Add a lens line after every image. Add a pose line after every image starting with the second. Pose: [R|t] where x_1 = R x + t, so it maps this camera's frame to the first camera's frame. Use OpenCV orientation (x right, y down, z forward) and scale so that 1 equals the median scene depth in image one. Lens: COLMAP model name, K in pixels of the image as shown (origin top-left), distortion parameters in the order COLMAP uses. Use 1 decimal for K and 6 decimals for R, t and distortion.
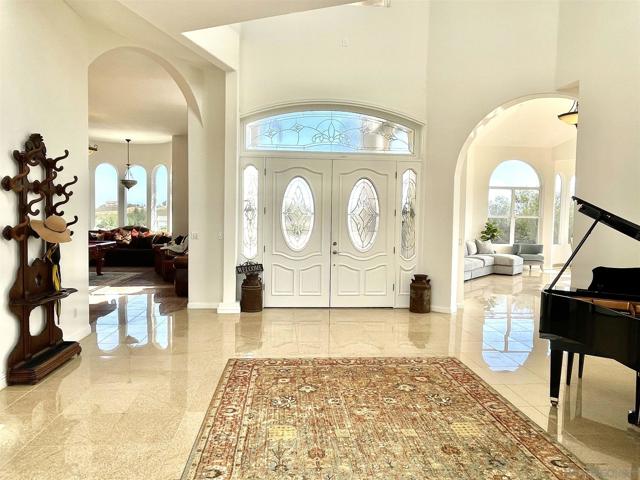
lens RADIAL K [[452.7, 0, 320.0], [0, 452.7, 240.0], [0, 0, 1]] dist [0.001498, 0.000876]
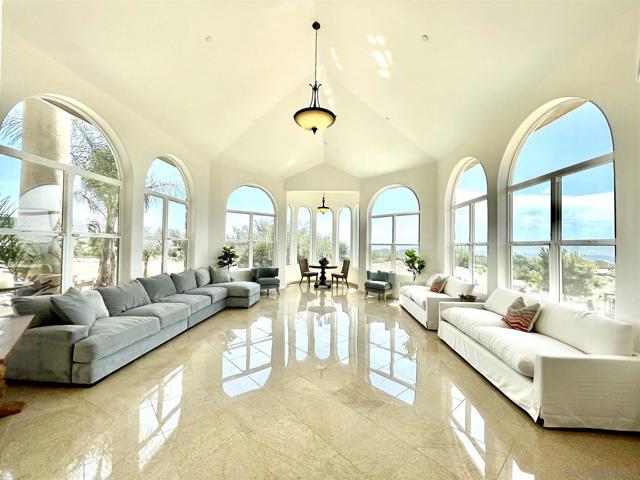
lens RADIAL K [[258.0, 0, 320.0], [0, 258.0, 240.0], [0, 0, 1]] dist [-0.001308, -0.000133]
pose [[0.811400, 0.005643, 0.584464, 0.224259], [0.030738, 0.998158, -0.052310, -0.019749], [-0.583682, 0.060409, 0.809732, 0.463922]]
